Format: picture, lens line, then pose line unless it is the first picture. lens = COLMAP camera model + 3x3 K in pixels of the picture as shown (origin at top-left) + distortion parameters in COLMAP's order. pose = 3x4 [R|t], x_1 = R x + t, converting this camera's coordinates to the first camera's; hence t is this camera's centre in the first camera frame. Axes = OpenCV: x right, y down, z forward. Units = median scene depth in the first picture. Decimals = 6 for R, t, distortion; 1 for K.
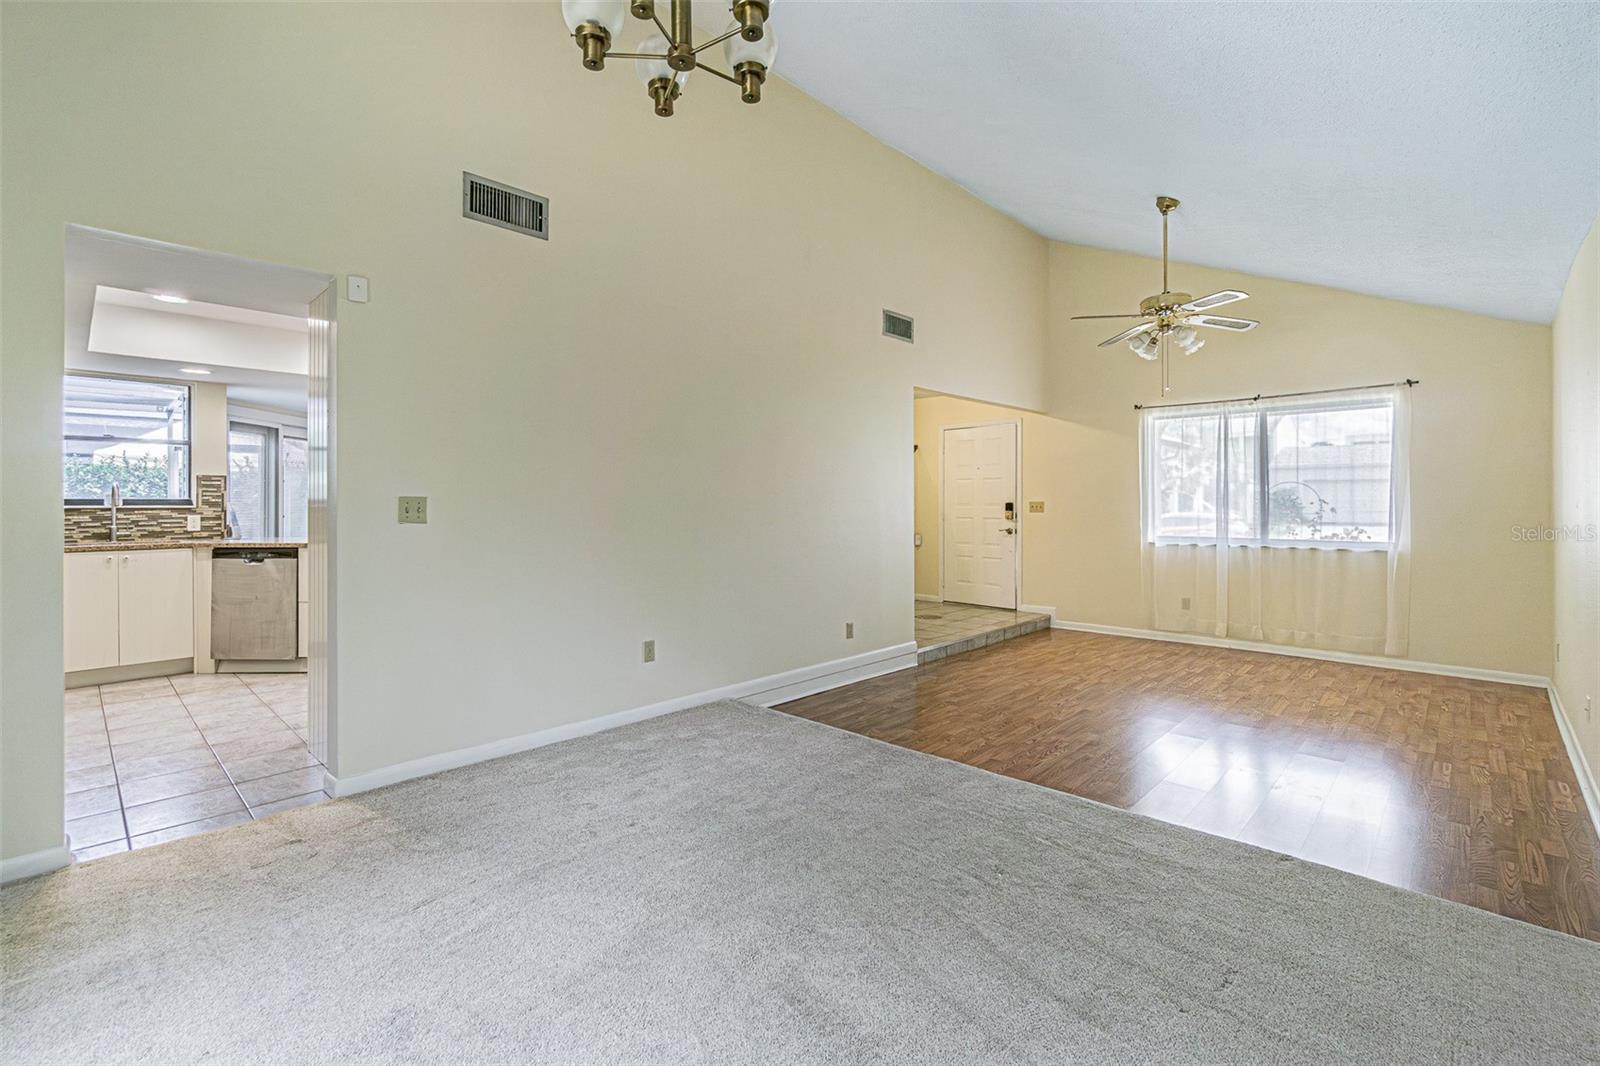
lens RADIAL K [[699.4, 0, 784.3], [0, 699.4, 496.2], [0, 0, 1]] dist [-0.000843, -0.000009]
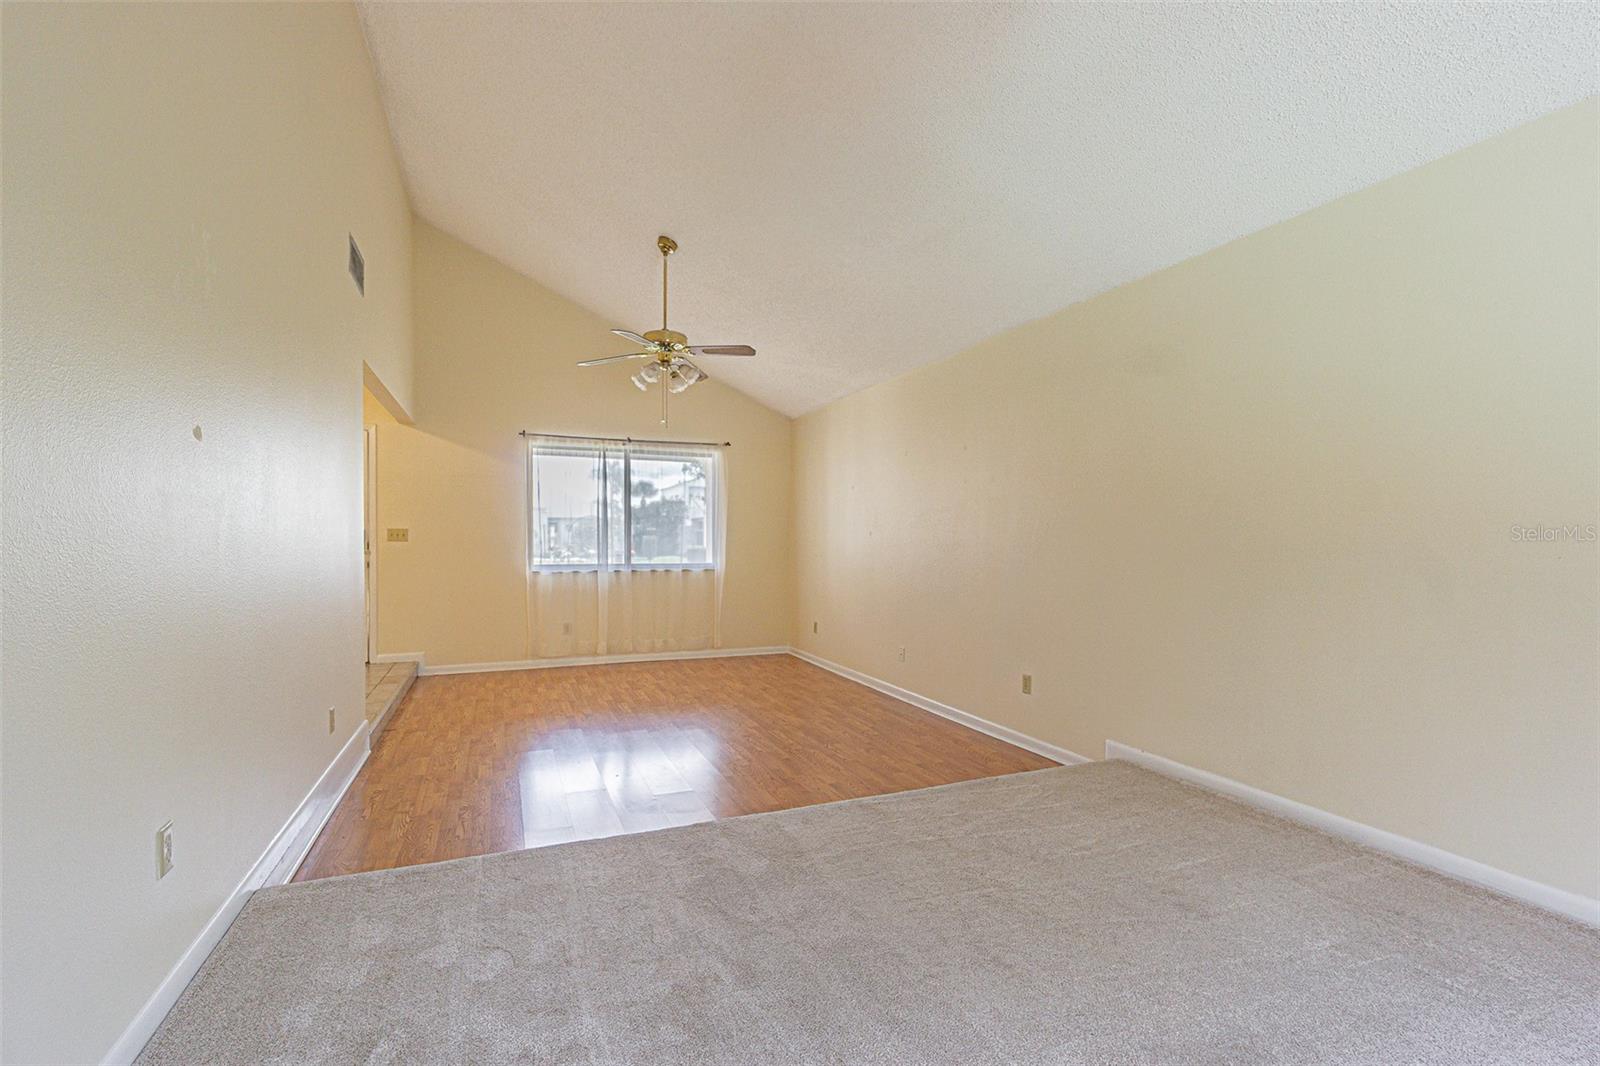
lens RADIAL K [[699.4, 0, 793.2], [0, 699.4, 550.6], [0, 0, 1]] dist [-0.000843, -0.000009]
pose [[0.407757, -0.009422, 0.913042, -0.252068], [-0.014576, 0.999752, 0.016826, 0.015714], [-0.912974, -0.020170, 0.407519, 0.284532]]
